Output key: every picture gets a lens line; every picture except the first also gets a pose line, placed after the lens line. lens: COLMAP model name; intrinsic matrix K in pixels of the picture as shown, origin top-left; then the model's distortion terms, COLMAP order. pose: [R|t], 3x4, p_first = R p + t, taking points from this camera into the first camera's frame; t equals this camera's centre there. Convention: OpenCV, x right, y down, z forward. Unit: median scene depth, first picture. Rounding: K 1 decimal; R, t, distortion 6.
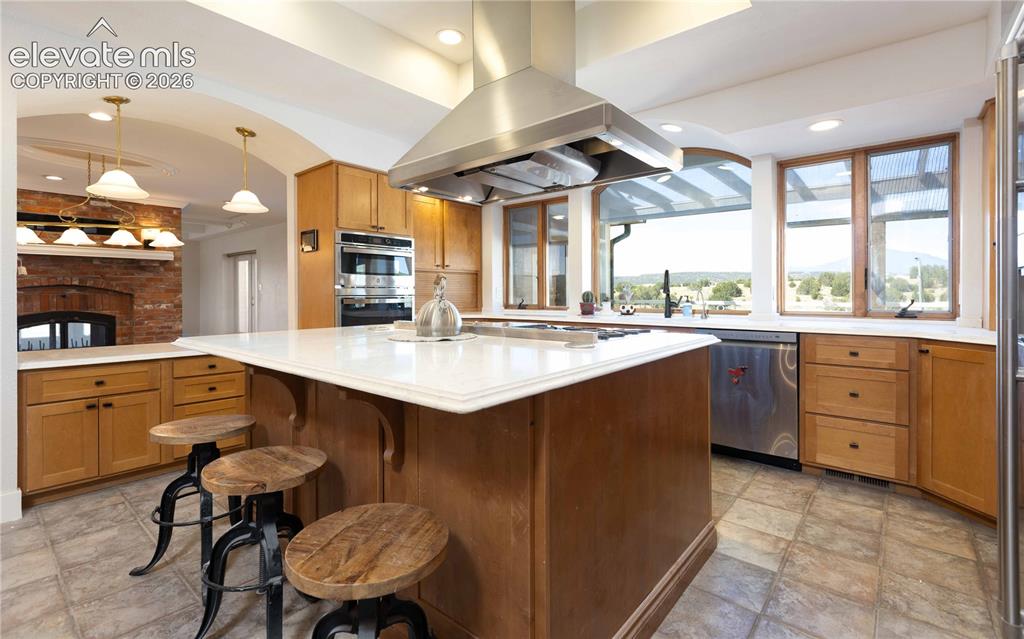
lens RADIAL K [[459.7, 0, 524.8], [0, 459.7, 295.1], [0, 0, 1]] dist [0.005589, -0.003304]
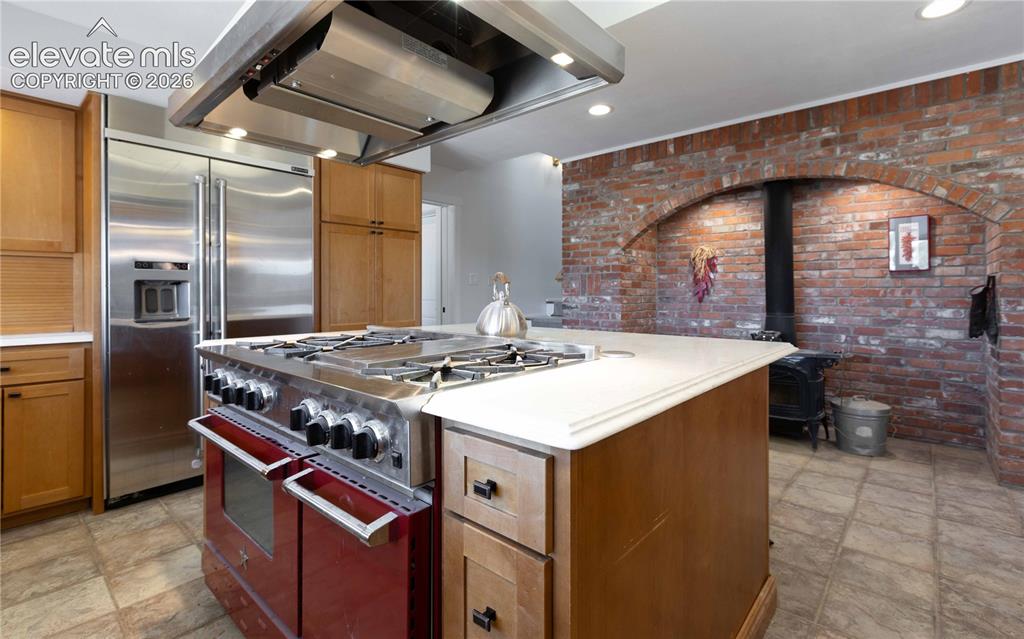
lens RADIAL K [[459.7, 0, 520.6], [0, 459.7, 291.8], [0, 0, 1]] dist [0.005589, -0.003304]
pose [[-0.999172, 0.002371, 0.040623, -0.092699], [0.002613, 0.999979, 0.005925, -0.003828], [-0.040608, 0.006027, -0.999157, 0.678713]]
